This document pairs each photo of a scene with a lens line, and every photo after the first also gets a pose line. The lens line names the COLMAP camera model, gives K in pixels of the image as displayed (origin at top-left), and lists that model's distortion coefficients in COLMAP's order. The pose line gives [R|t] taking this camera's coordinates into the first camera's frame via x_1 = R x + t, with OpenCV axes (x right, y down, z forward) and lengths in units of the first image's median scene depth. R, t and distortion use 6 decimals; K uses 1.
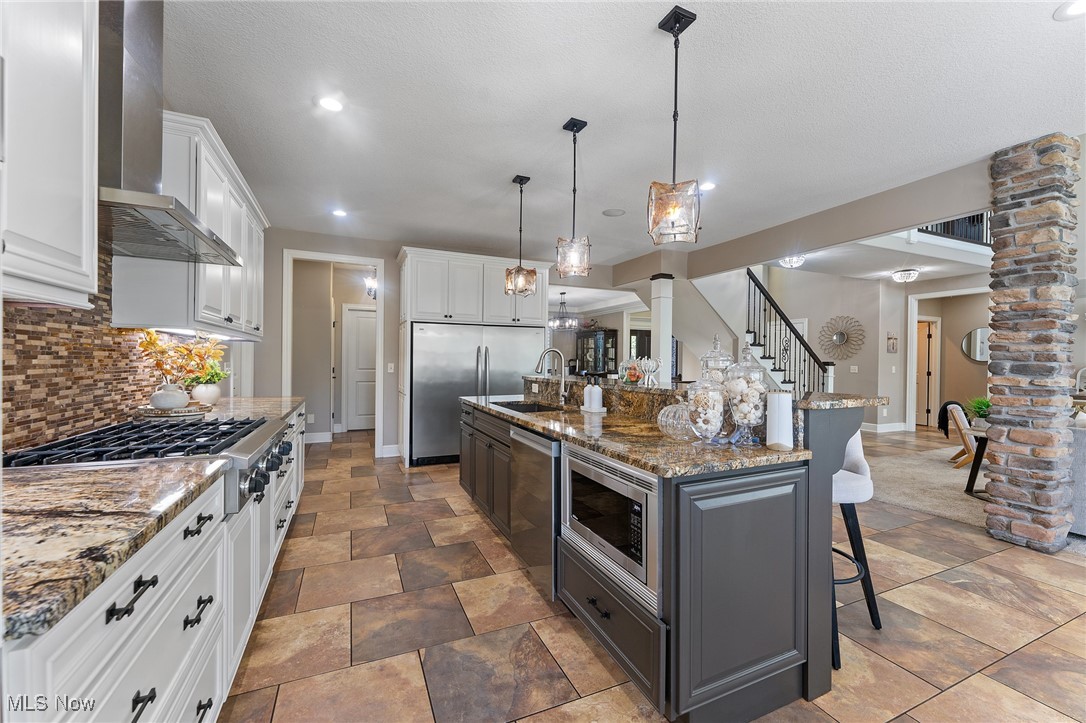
lens RADIAL K [[436.1, 0, 539.8], [0, 436.1, 361.1], [0, 0, 1]] dist [0.003549, 0.000085]
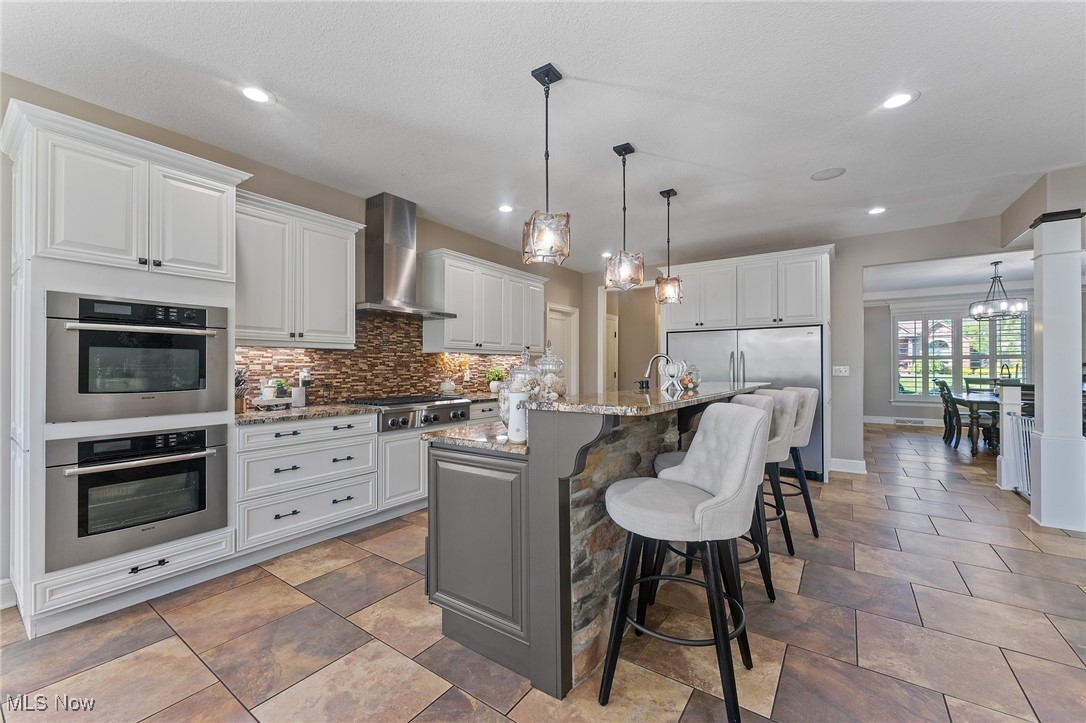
lens RADIAL K [[436.1, 0, 547.8], [0, 436.1, 361.7], [0, 0, 1]] dist [0.003549, 0.000085]
pose [[0.518148, -0.018436, -0.855093, 0.996846], [0.004300, 0.999811, -0.018951, 0.010524], [0.855280, 0.006143, 0.518129, 0.309427]]
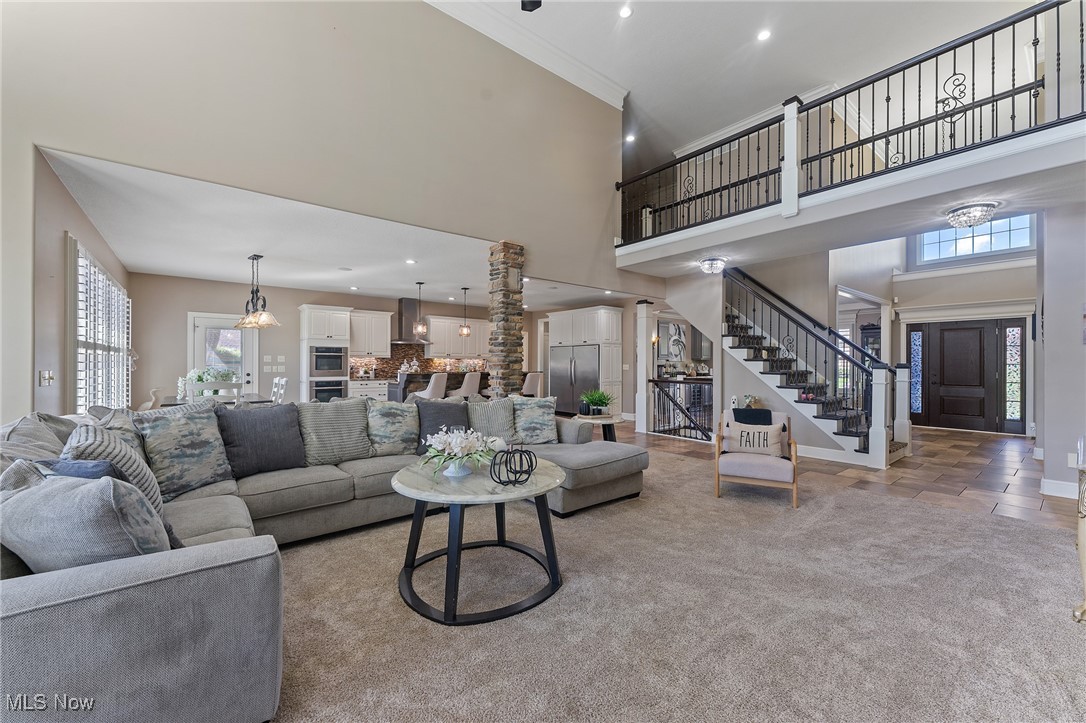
lens RADIAL K [[436.1, 0, 543.6], [0, 436.1, 365.8], [0, 0, 1]] dist [0.003549, 0.000085]
pose [[0.258365, -0.005666, -0.966031, 3.541750], [-0.003005, 0.999973, -0.006669, 0.034059], [0.966043, 0.004626, 0.258341, 0.814545]]
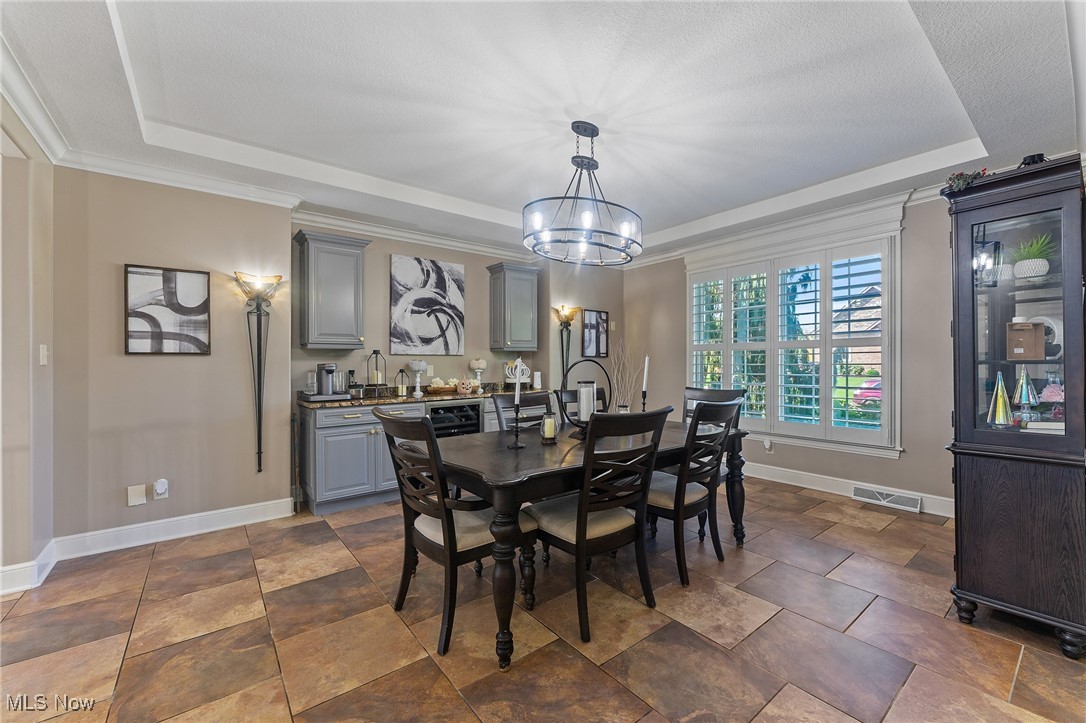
lens RADIAL K [[436.1, 0, 543.7], [0, 436.1, 364.4], [0, 0, 1]] dist [0.003549, 0.000085]
pose [[0.235767, -0.005251, -0.971795, 1.253099], [0.005877, 0.999975, -0.003977, 0.001689], [0.971792, -0.004773, 0.235792, 3.465577]]
